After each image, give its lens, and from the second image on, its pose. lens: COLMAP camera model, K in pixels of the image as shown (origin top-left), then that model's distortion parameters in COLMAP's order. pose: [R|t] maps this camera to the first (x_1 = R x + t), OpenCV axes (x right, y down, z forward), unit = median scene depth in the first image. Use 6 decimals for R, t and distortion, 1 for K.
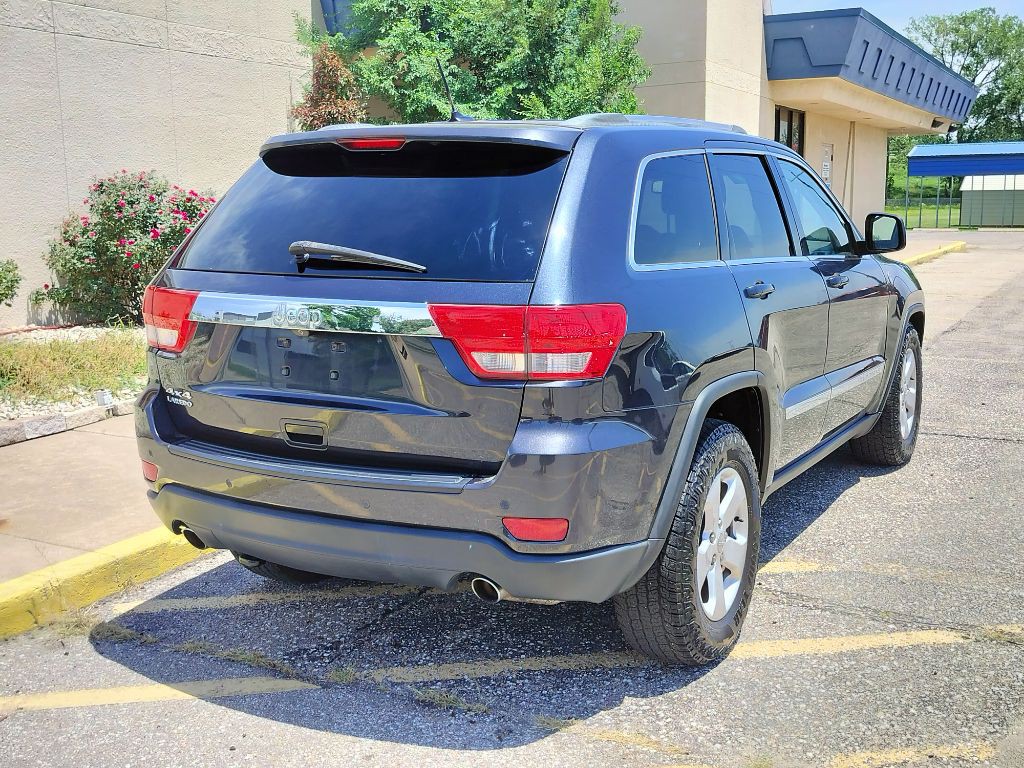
lens RADIAL K [[1134.4, 0, 510.2], [0, 1134.4, 383.4], [0, 0, 1]] dist [0.111133, -0.220884]
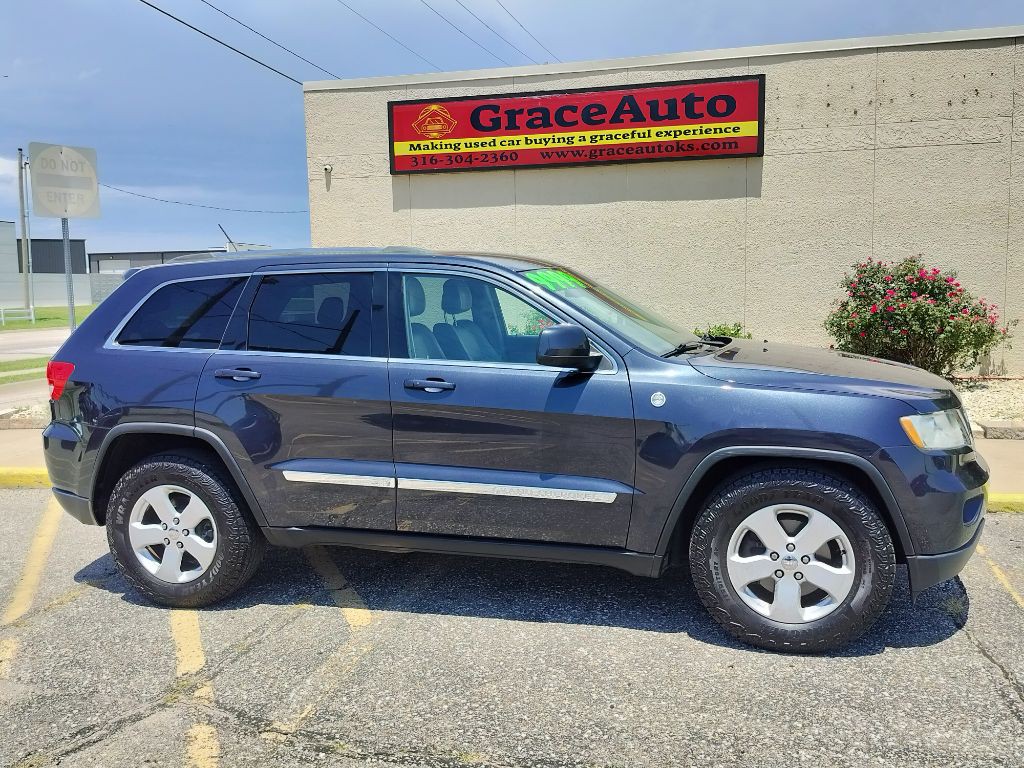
lens RADIAL K [[899.4, 0, 514.0], [0, 899.4, 383.9], [0, 0, 1]] dist [0.116068, -0.212615]
pose [[0.248222, 0.115584, -0.961783, 1.250241], [-0.138987, 0.986833, 0.082724, -0.190839], [0.958681, 0.113142, 0.261018, 0.951422]]
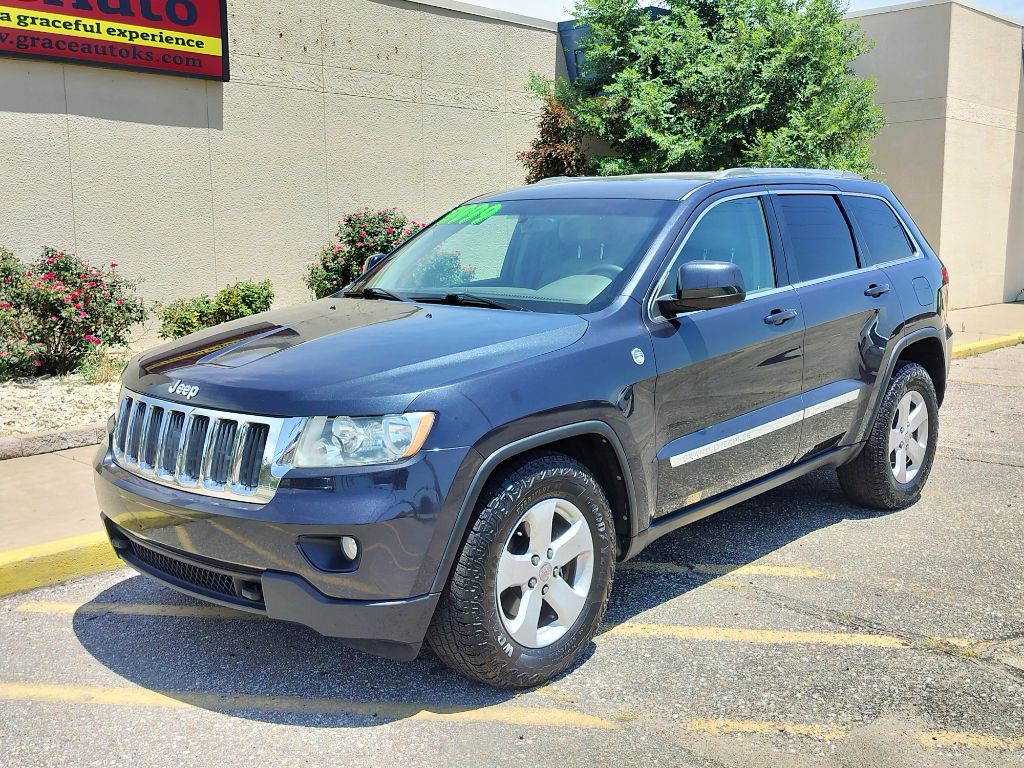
lens RADIAL K [[1076.3, 0, 514.0], [0, 1076.3, 380.5], [0, 0, 1]] dist [0.093094, -0.153981]
pose [[0.962331, 0.044826, -0.268159, 0.278800], [-0.051151, 0.998552, -0.016642, 0.010424], [0.267025, 0.029732, 0.963231, -0.072935]]
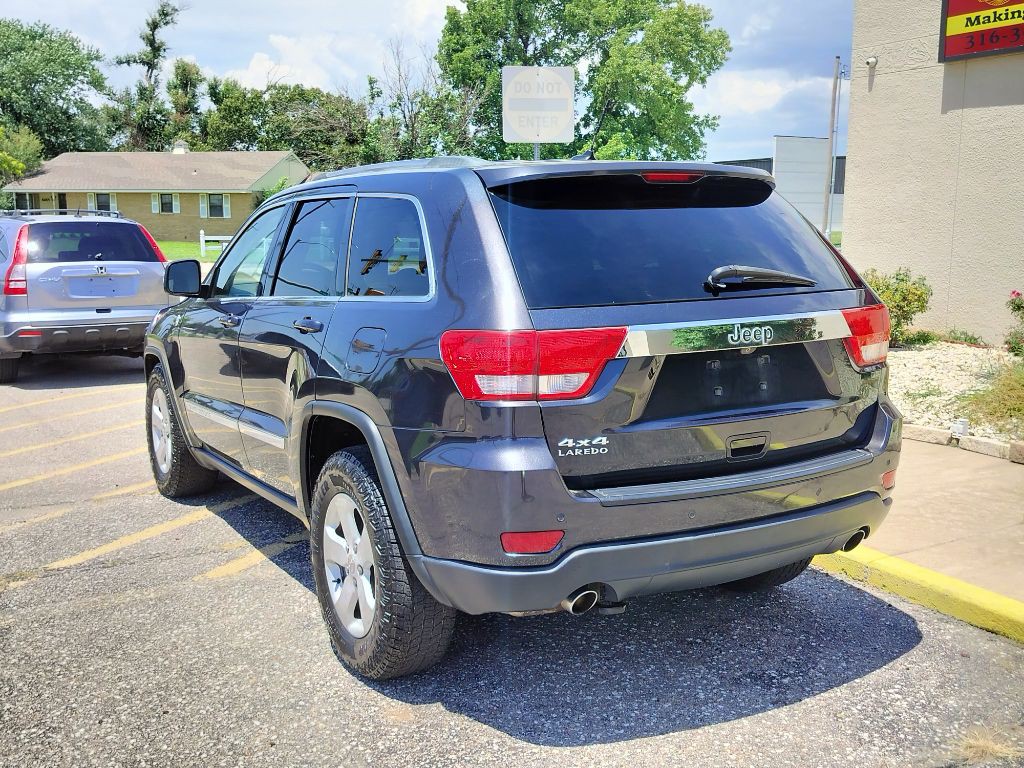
lens RADIAL K [[1061.9, 0, 516.3], [0, 1061.9, 384.5], [0, 0, 1]] dist [0.092620, -0.163619]
pose [[-0.545460, 0.144149, -0.825648, 1.004896], [-0.128162, 0.959169, 0.252129, -0.339383], [0.828280, 0.243343, -0.504714, 1.853567]]
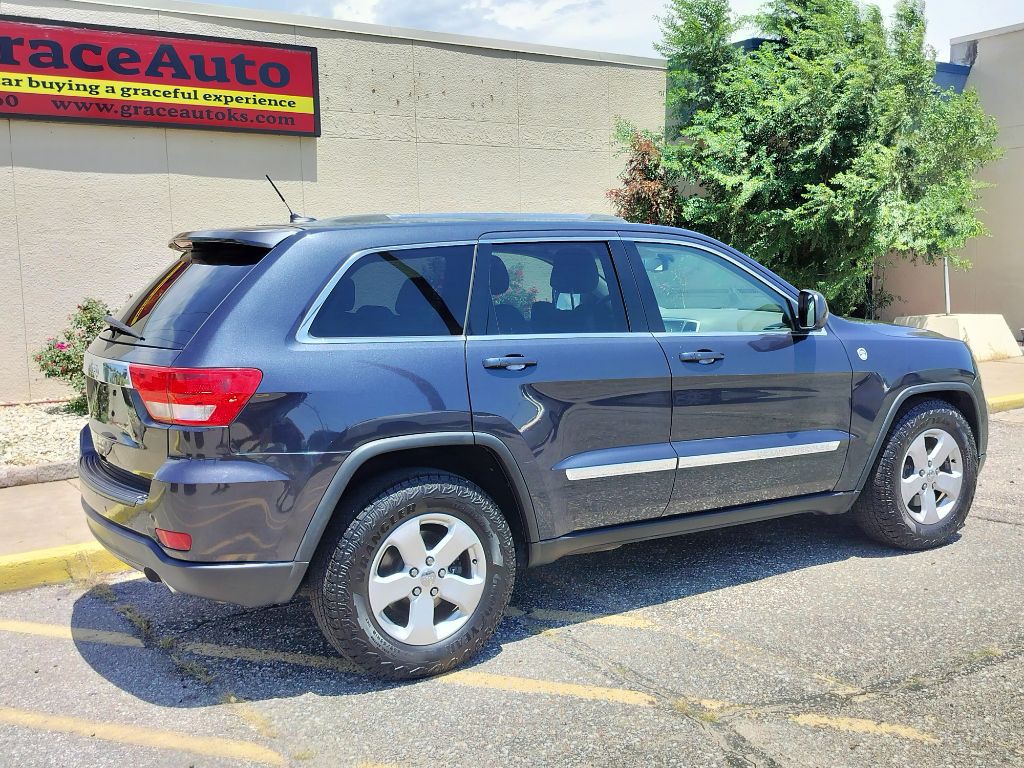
lens RADIAL K [[1061.9, 0, 516.3], [0, 1061.9, 384.5], [0, 0, 1]] dist [0.092620, -0.163619]
pose [[0.881105, 0.044471, -0.470825, 0.665101], [-0.065310, 0.997472, -0.028007, -0.028505], [0.468389, 0.055427, 0.881782, 0.064444]]
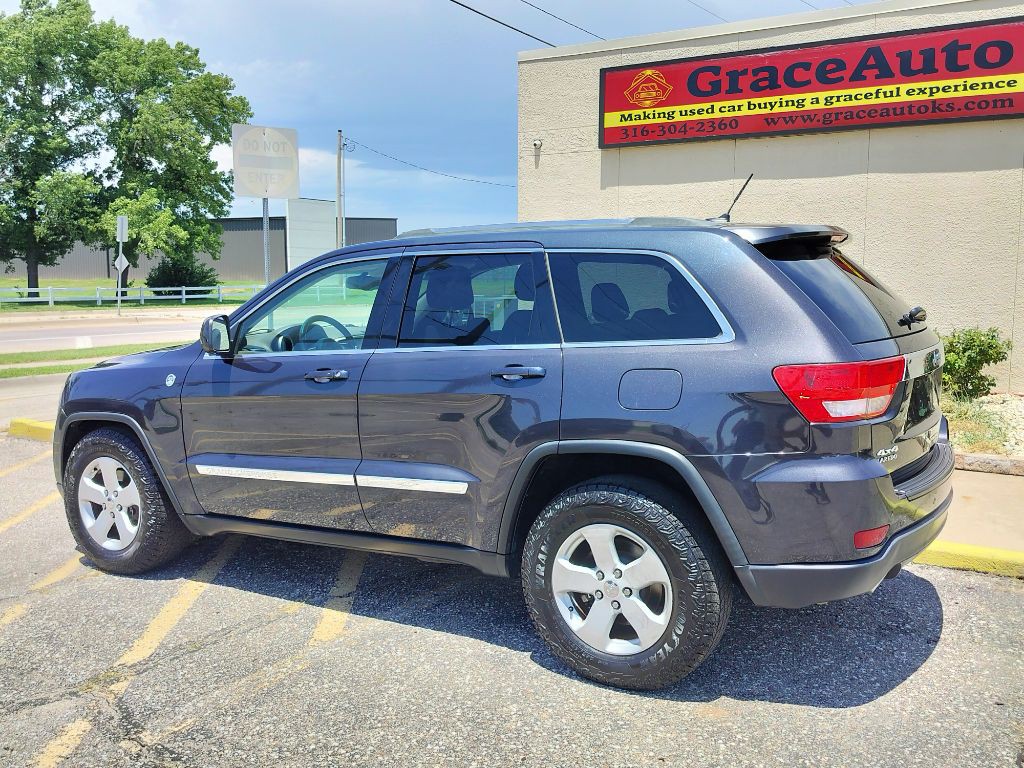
lens RADIAL K [[965.5, 0, 516.4], [0, 965.5, 384.4], [0, 0, 1]] dist [0.088583, -0.137056]
pose [[-0.079974, 0.132137, -0.988000, 1.207986], [-0.160461, 0.976541, 0.143593, -0.249842], [0.983797, 0.170020, -0.056895, 1.283425]]
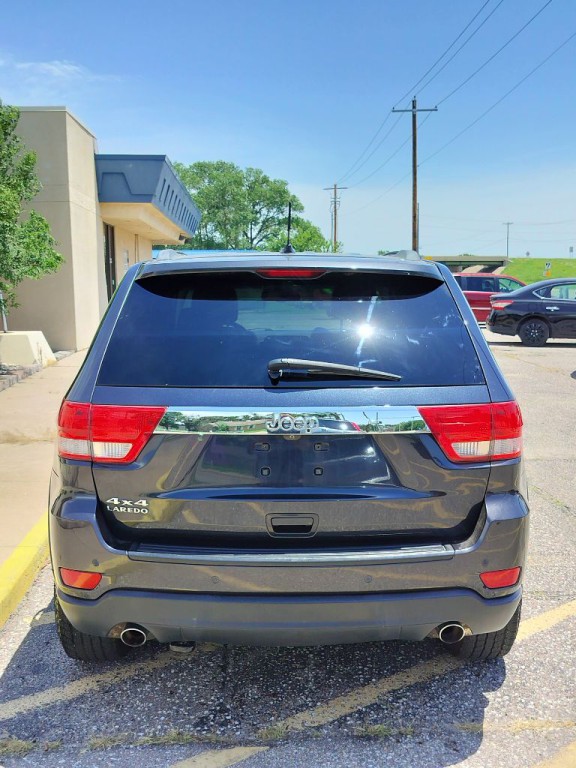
lens RADIAL K [[850.8, 0, 285.4], [0, 850.8, 384.2], [0, 0, 1]] dist [0.111133, -0.220884]
pose [[0.860453, -0.051757, 0.506894, -0.470190], [0.074406, 0.996927, -0.024513, -0.058770], [-0.504067, 0.058808, 0.861660, 0.196570]]
